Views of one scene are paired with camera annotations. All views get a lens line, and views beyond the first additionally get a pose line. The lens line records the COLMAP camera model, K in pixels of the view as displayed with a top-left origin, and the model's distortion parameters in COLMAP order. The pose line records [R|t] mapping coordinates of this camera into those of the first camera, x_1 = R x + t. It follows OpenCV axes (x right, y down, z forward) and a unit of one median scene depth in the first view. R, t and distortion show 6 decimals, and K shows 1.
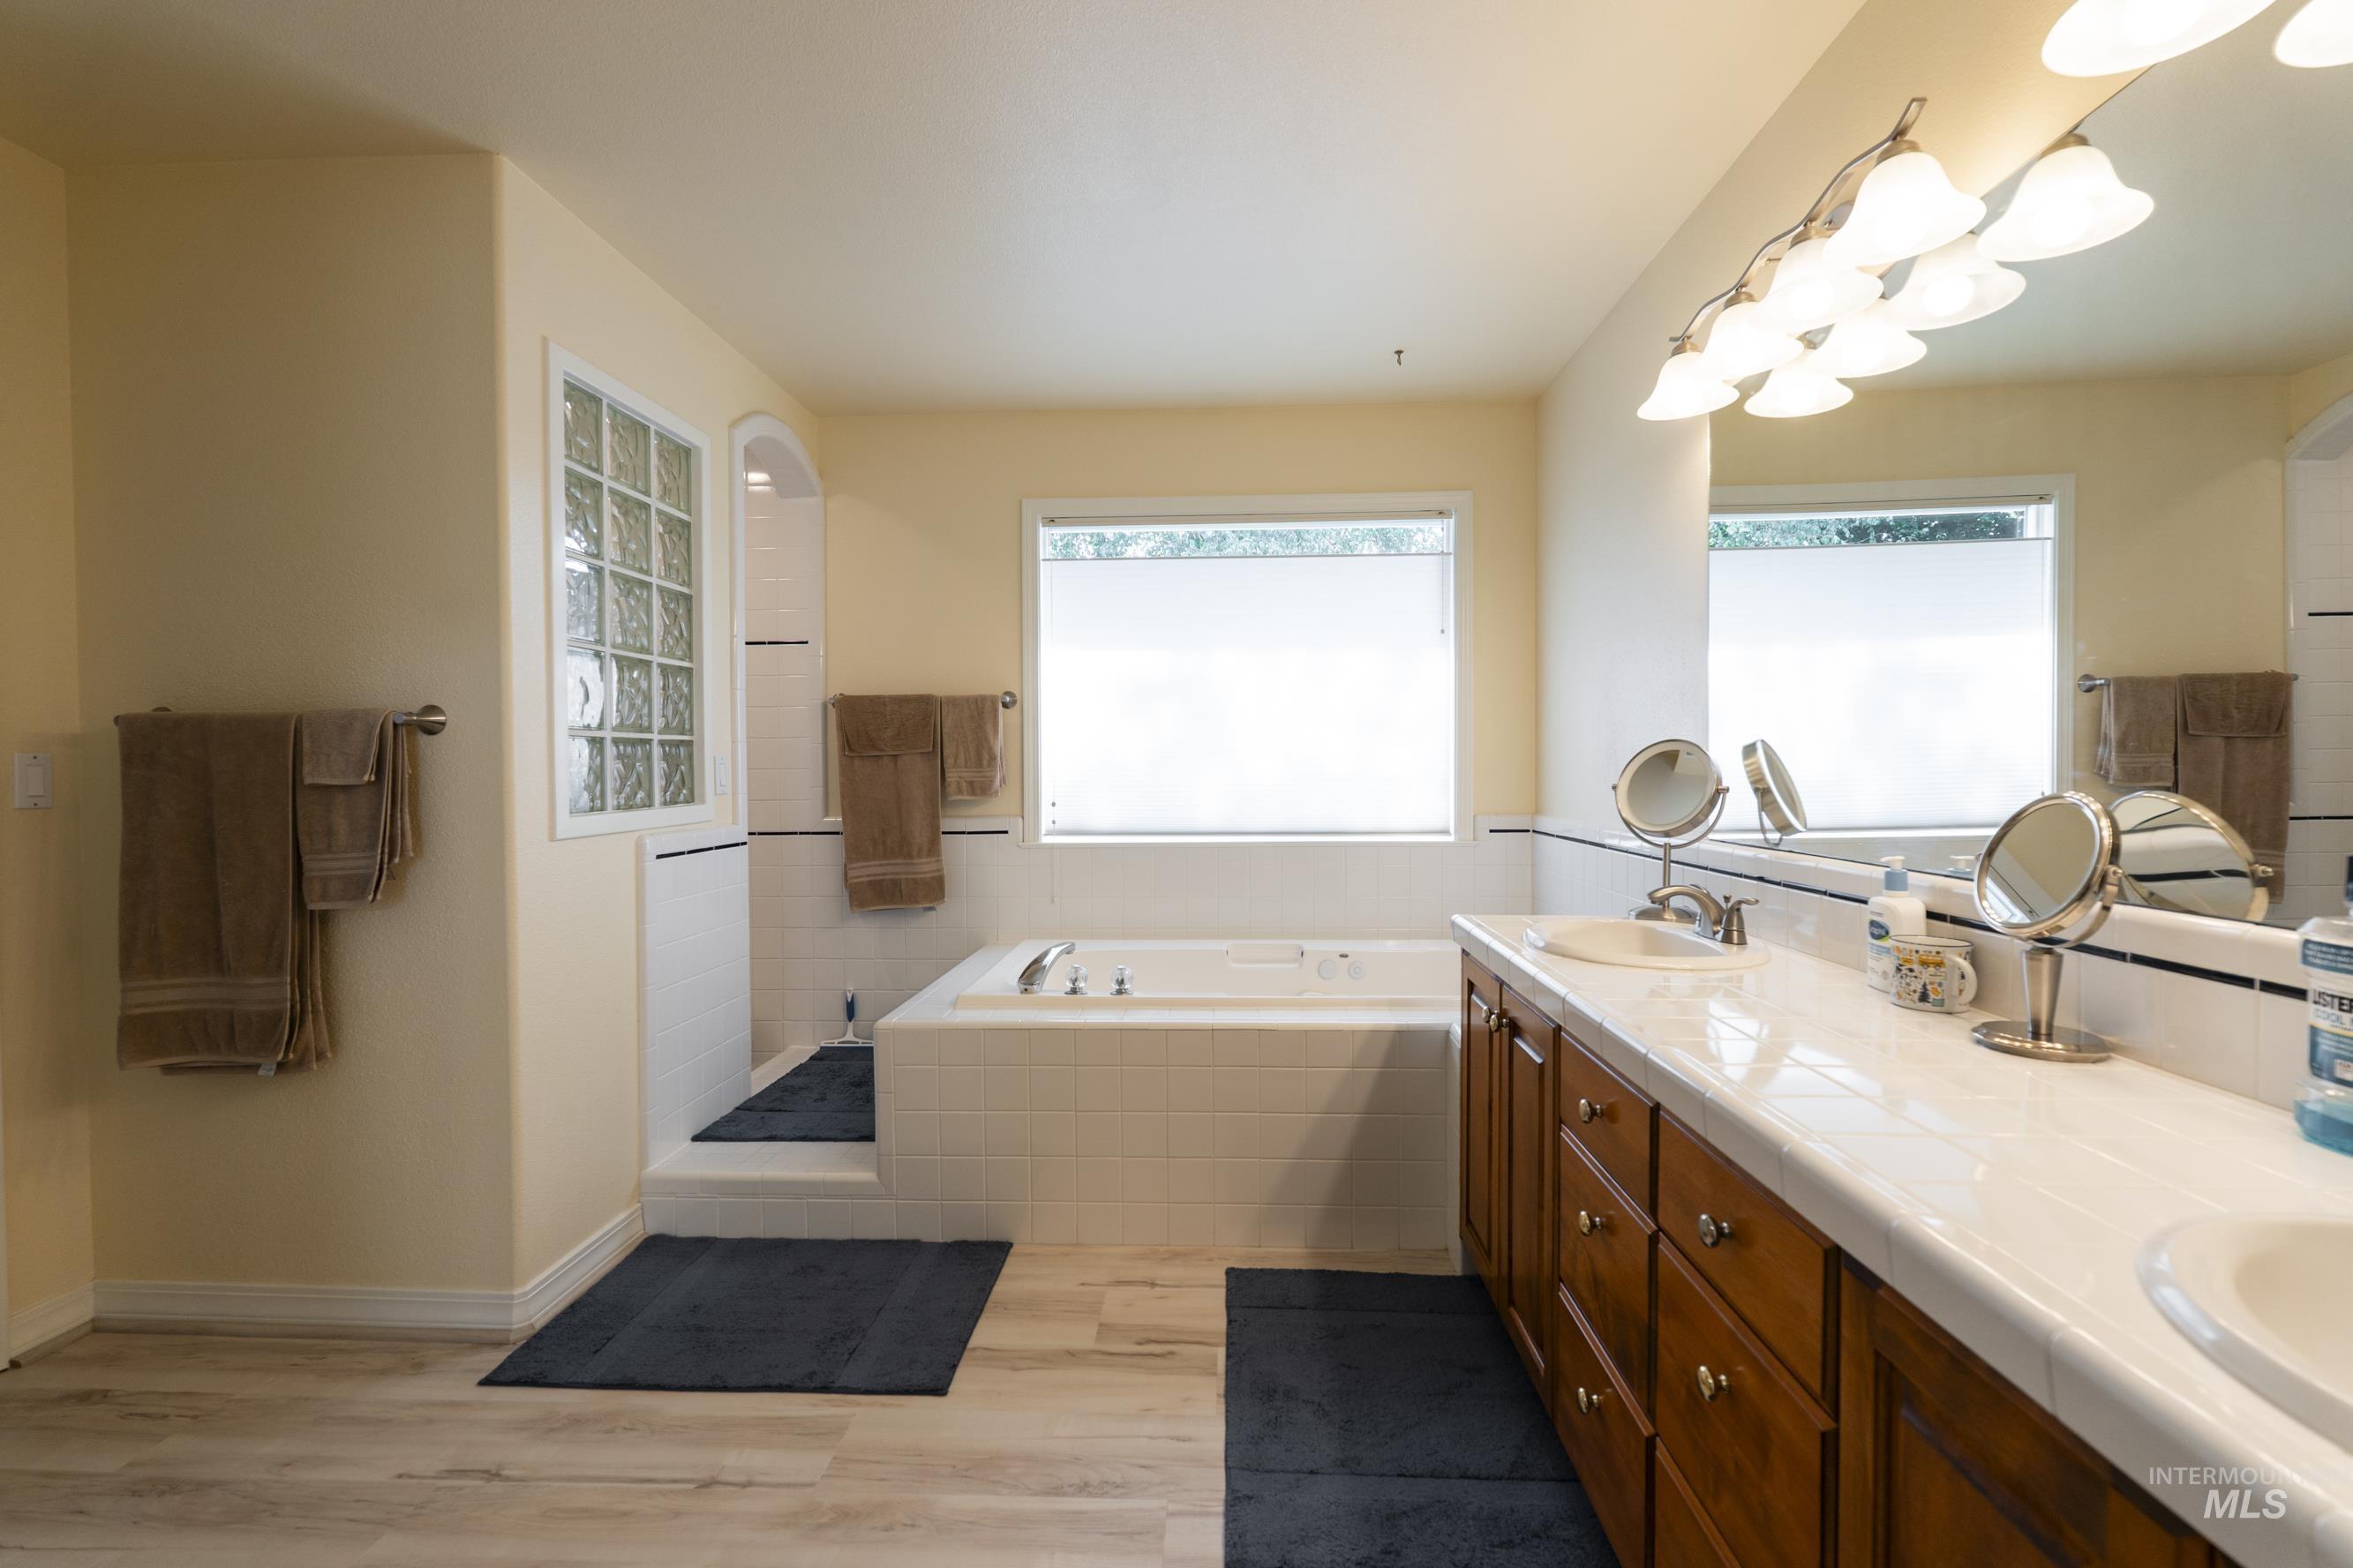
lens RADIAL K [[1033.0, 0, 1285.6], [0, 1033.0, 780.5], [0, 0, 1]] dist [-0.008799, 0.000767]
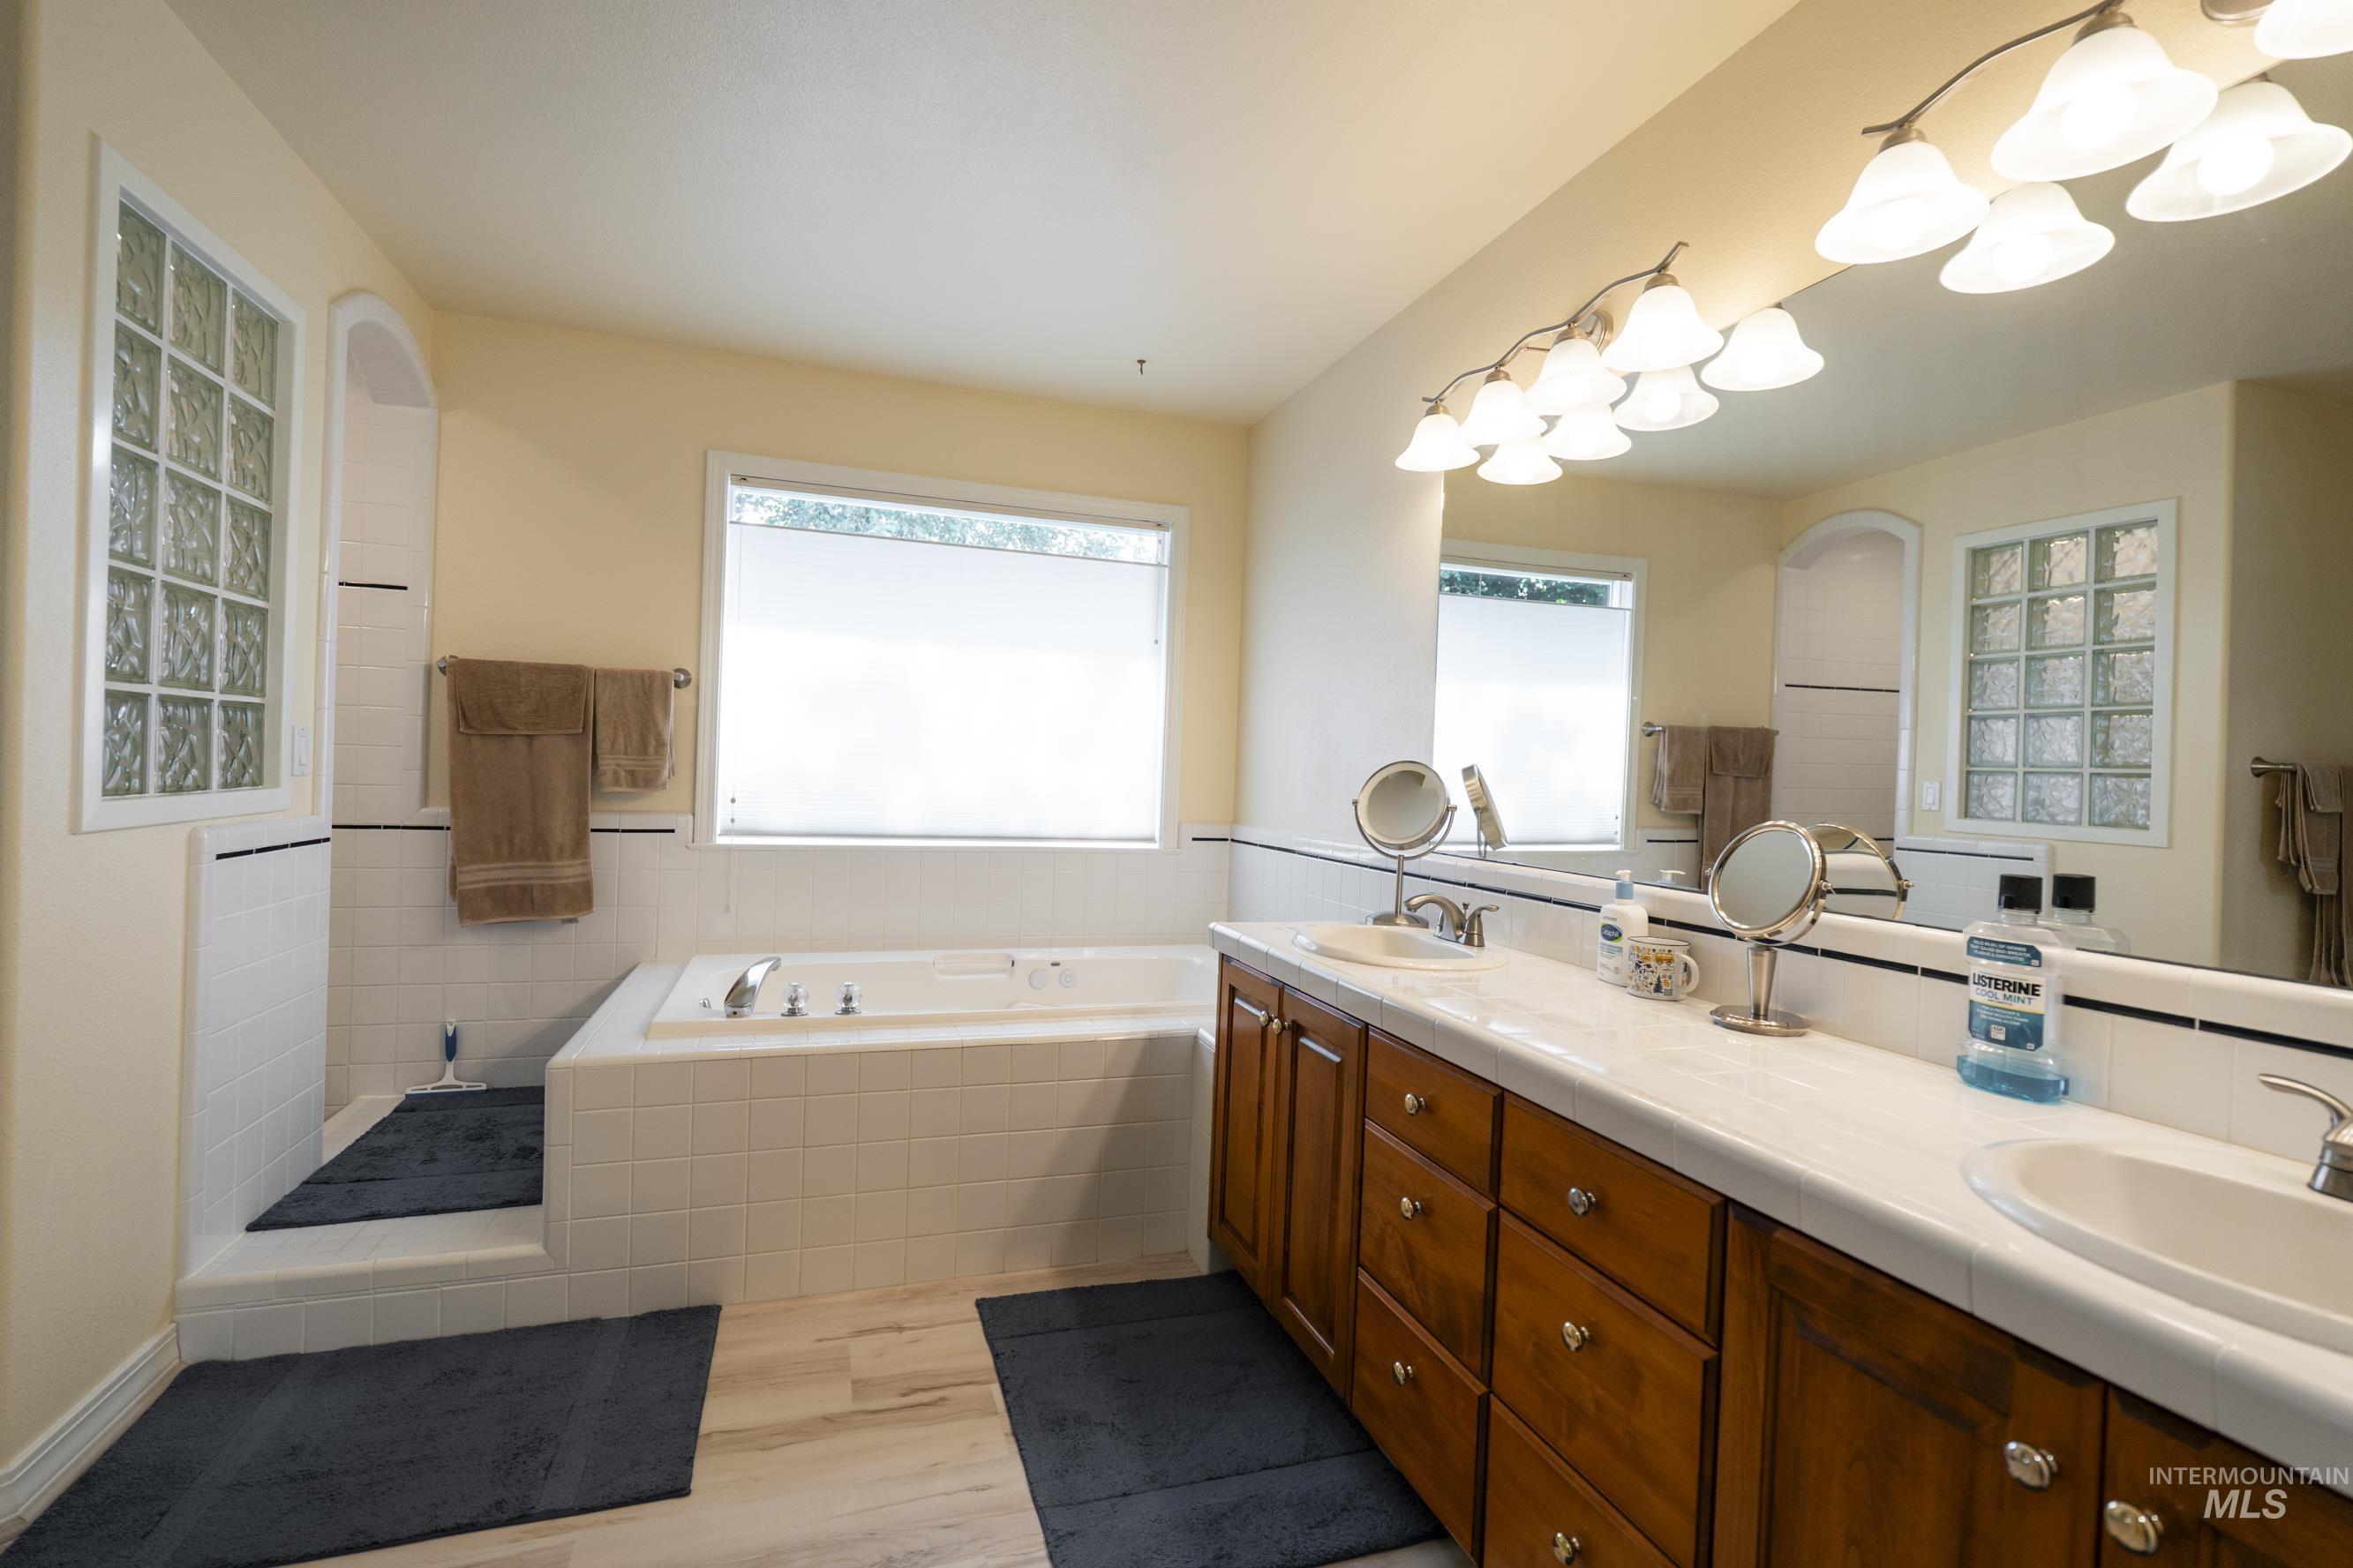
lens RADIAL K [[1033.0, 0, 1175.0], [0, 1033.0, 780.5], [0, 0, 1]] dist [-0.008799, 0.000767]
pose [[0.933207, 0.037214, 0.357408, -0.237016], [-0.036543, 0.999295, -0.008634, -0.000334], [-0.357477, -0.005004, 0.933909, 0.055381]]
